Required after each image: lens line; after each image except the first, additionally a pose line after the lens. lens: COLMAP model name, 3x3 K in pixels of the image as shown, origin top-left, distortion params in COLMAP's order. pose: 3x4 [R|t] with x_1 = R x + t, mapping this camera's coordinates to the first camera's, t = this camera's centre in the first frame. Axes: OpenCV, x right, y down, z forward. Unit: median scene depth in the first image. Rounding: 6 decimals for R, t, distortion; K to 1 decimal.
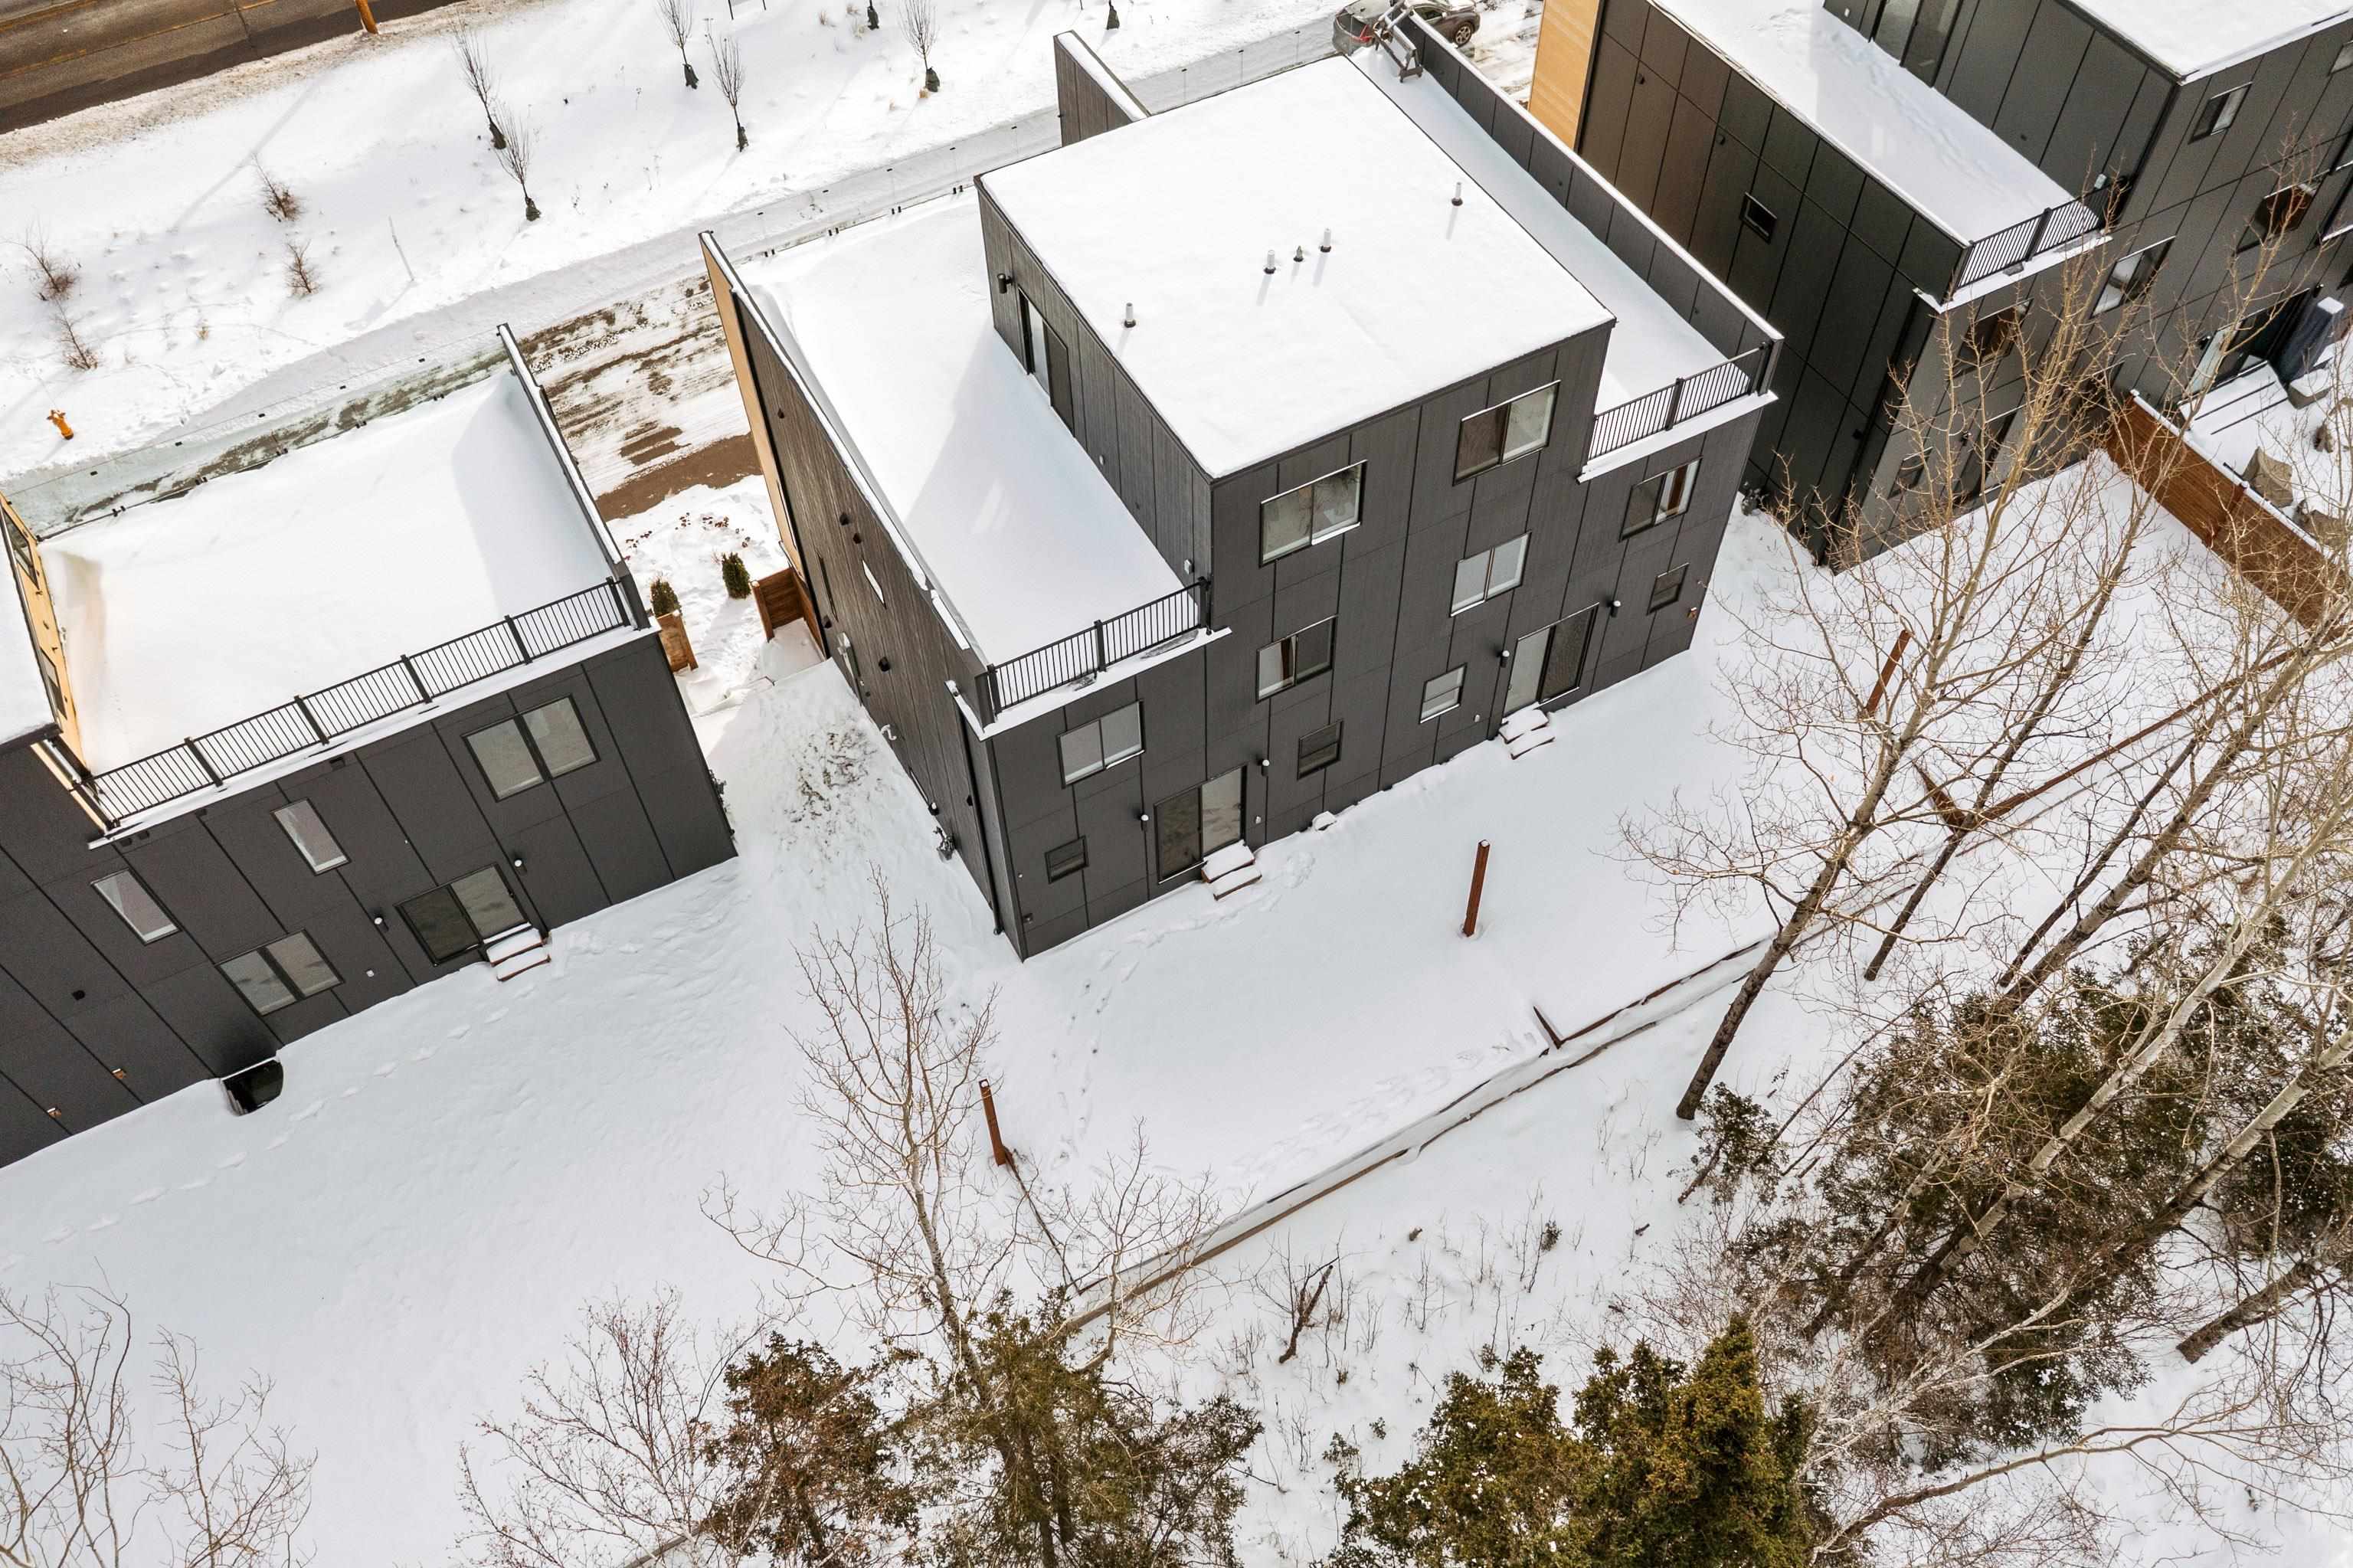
lens RADIAL K [[1883.9, 0, 1180.9], [0, 1883.9, 787.7], [0, 0, 1]] dist [-0.022219, 0.000136]
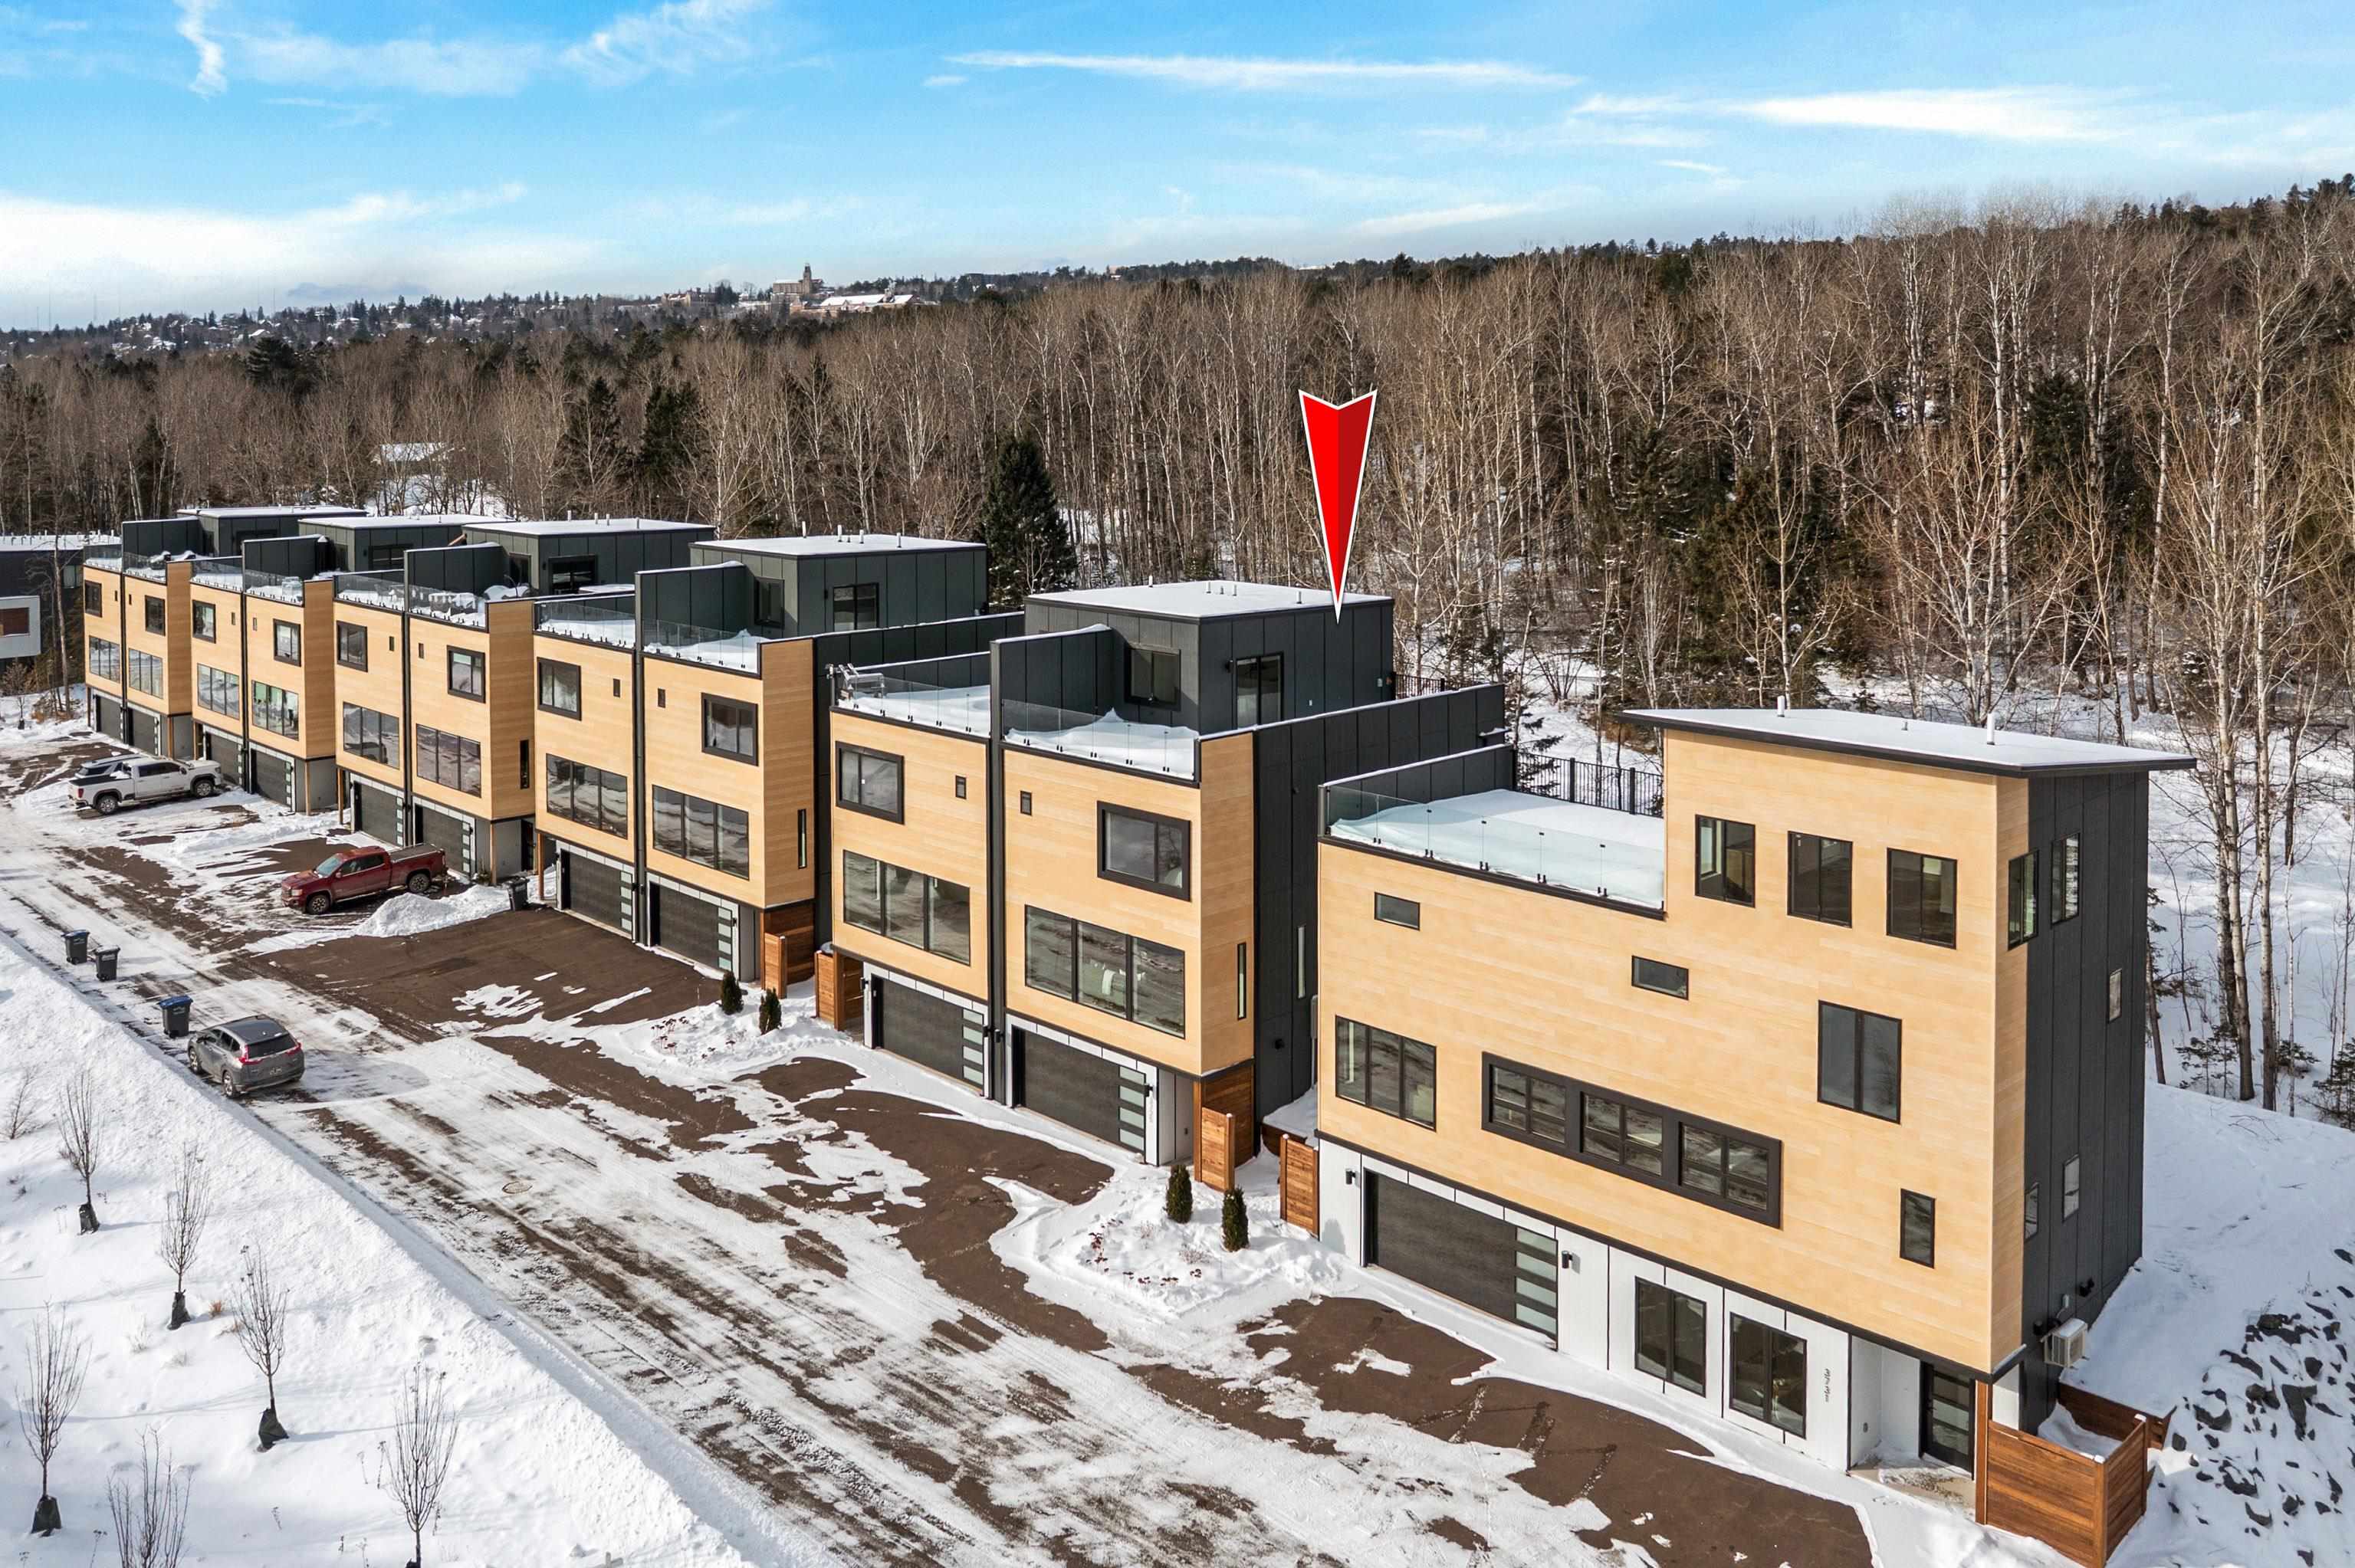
lens RADIAL K [[1885.1, 0, 1203.8], [0, 1885.1, 478.9], [0, 0, 1]] dist [-0.022219, 0.000136]
pose [[-0.292039, -0.024508, 0.956092, -1.447386], [0.769568, 0.587540, 0.250126, -0.701433], [-0.567872, 0.808824, -0.152725, 1.017292]]
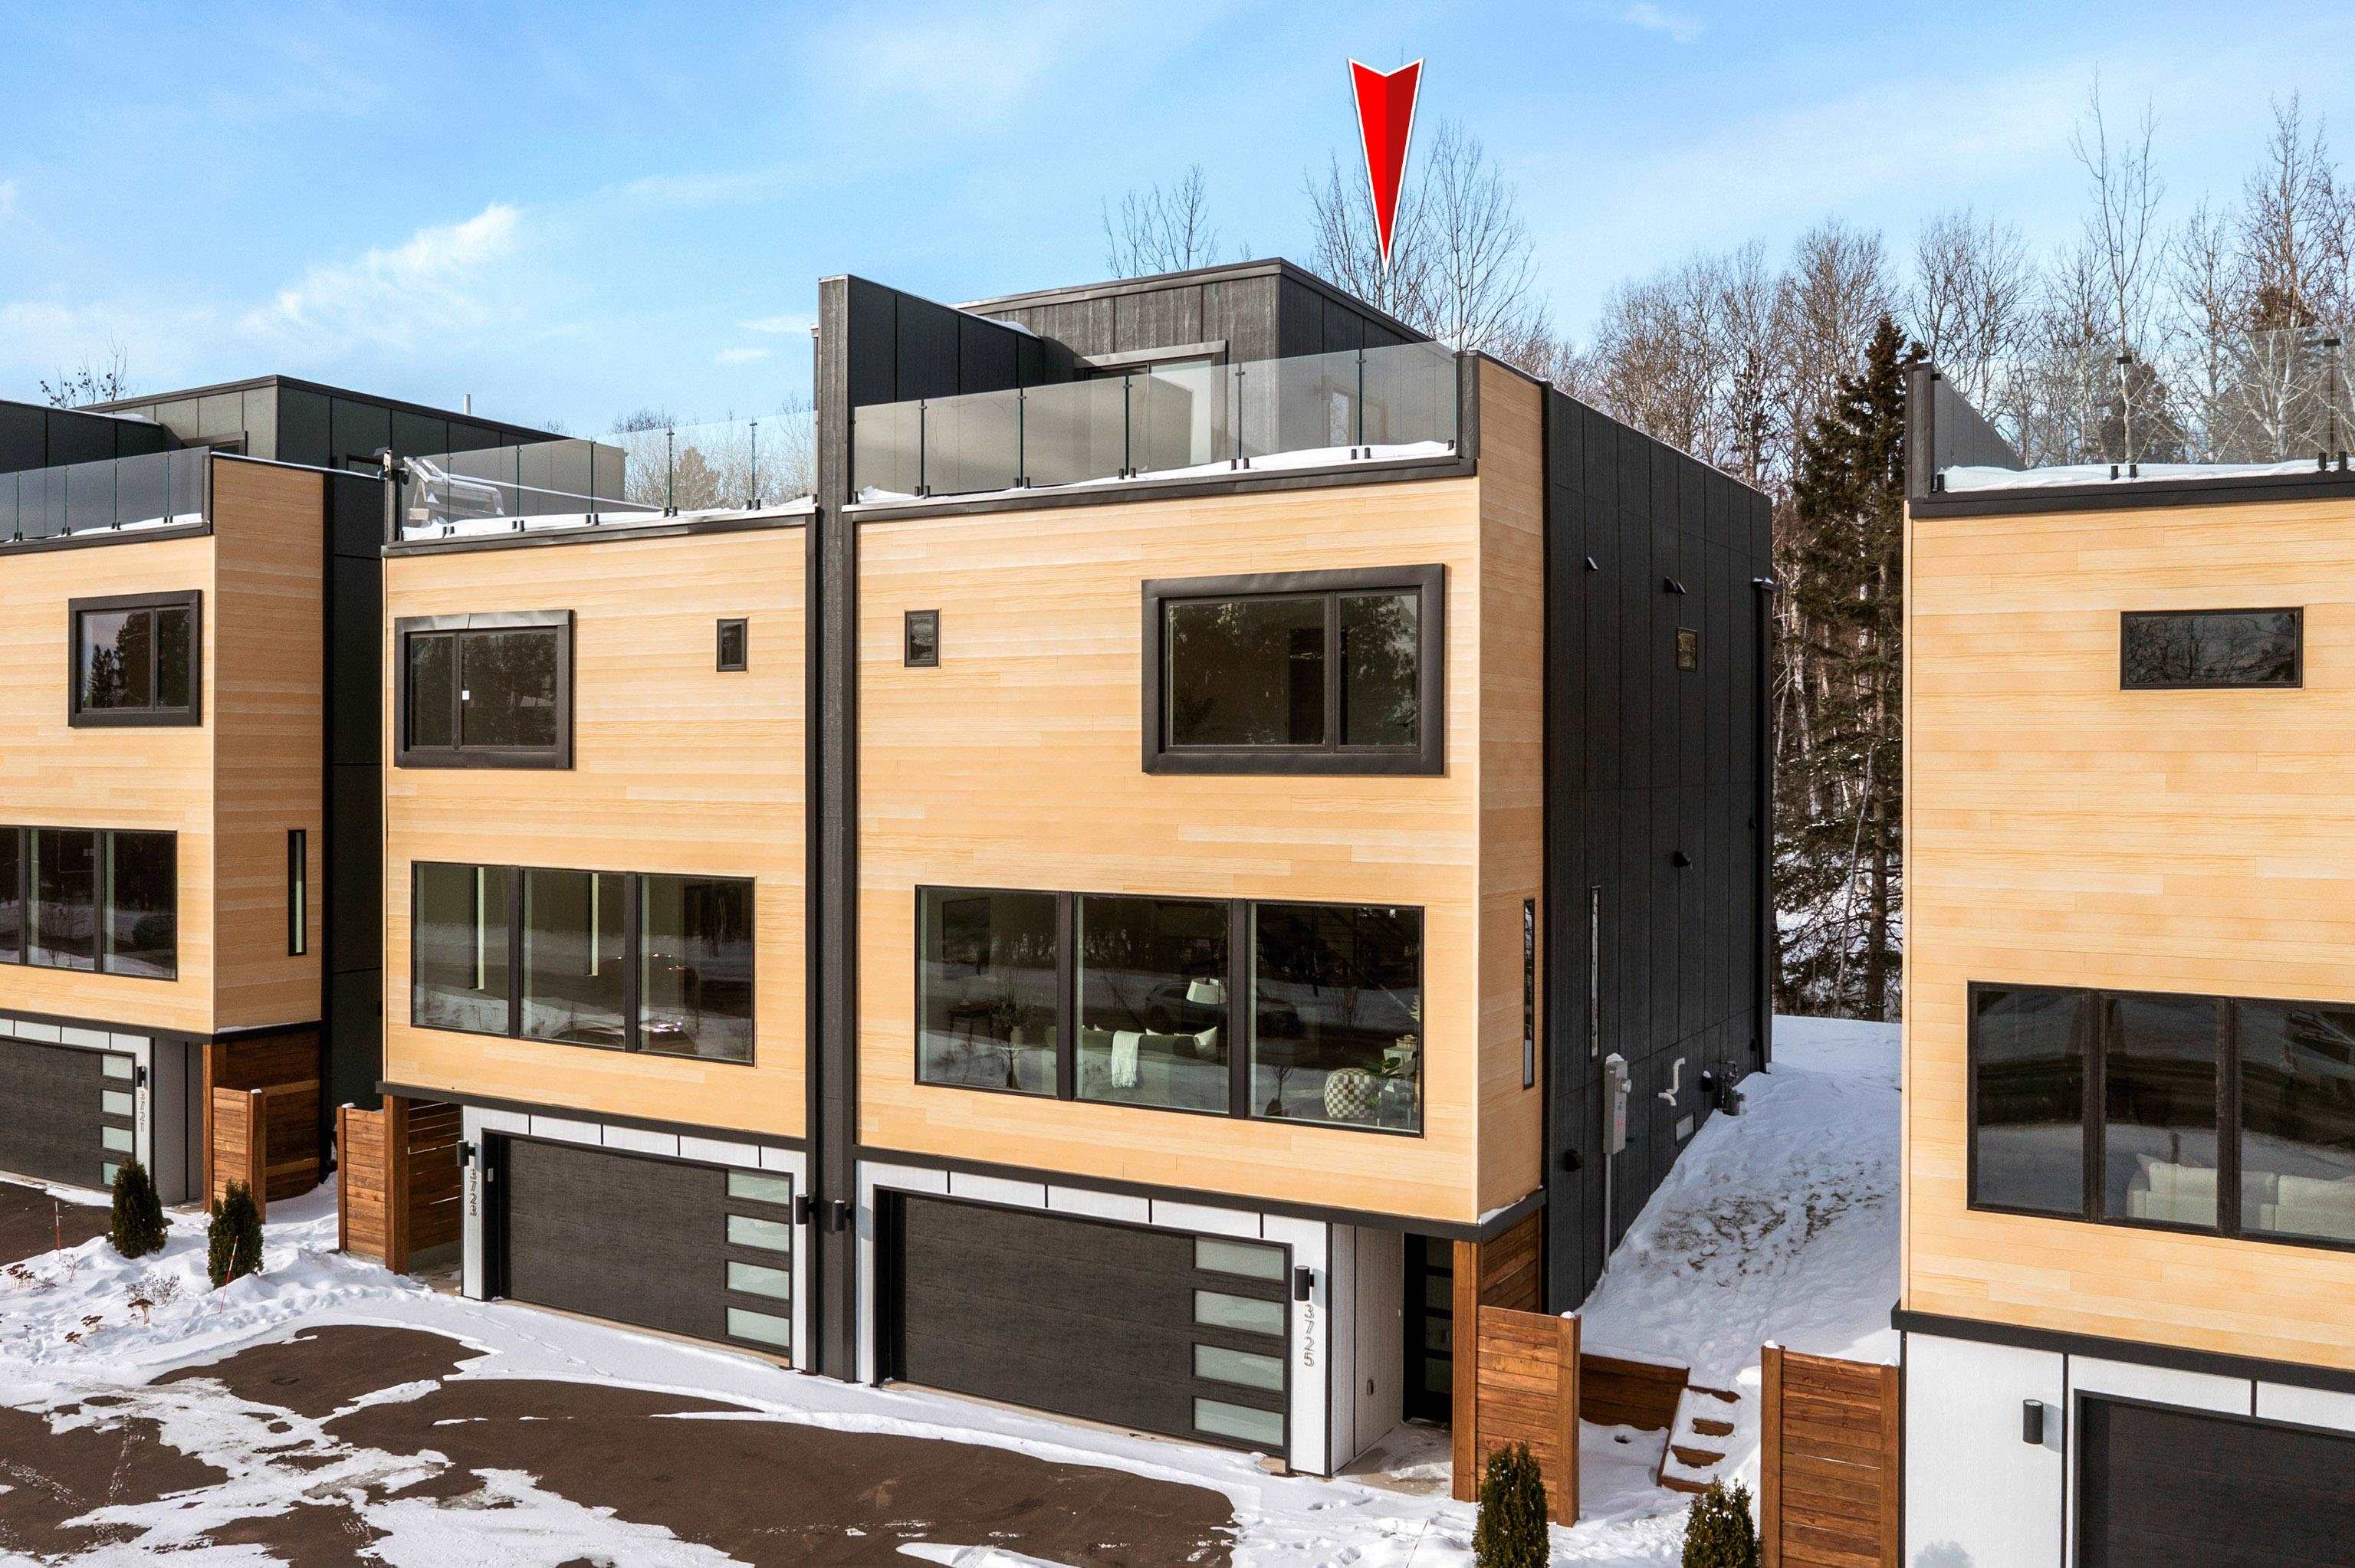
lens RADIAL K [[1885.1, 0, 1149.6], [0, 1885.1, 773.8], [0, 0, 1]] dist [-0.022219, 0.000136]
pose [[-0.526849, 0.013023, 0.849859, -0.619516], [0.686731, 0.595694, 0.416593, -0.484040], [-0.500831, 0.803106, -0.322784, 1.258142]]
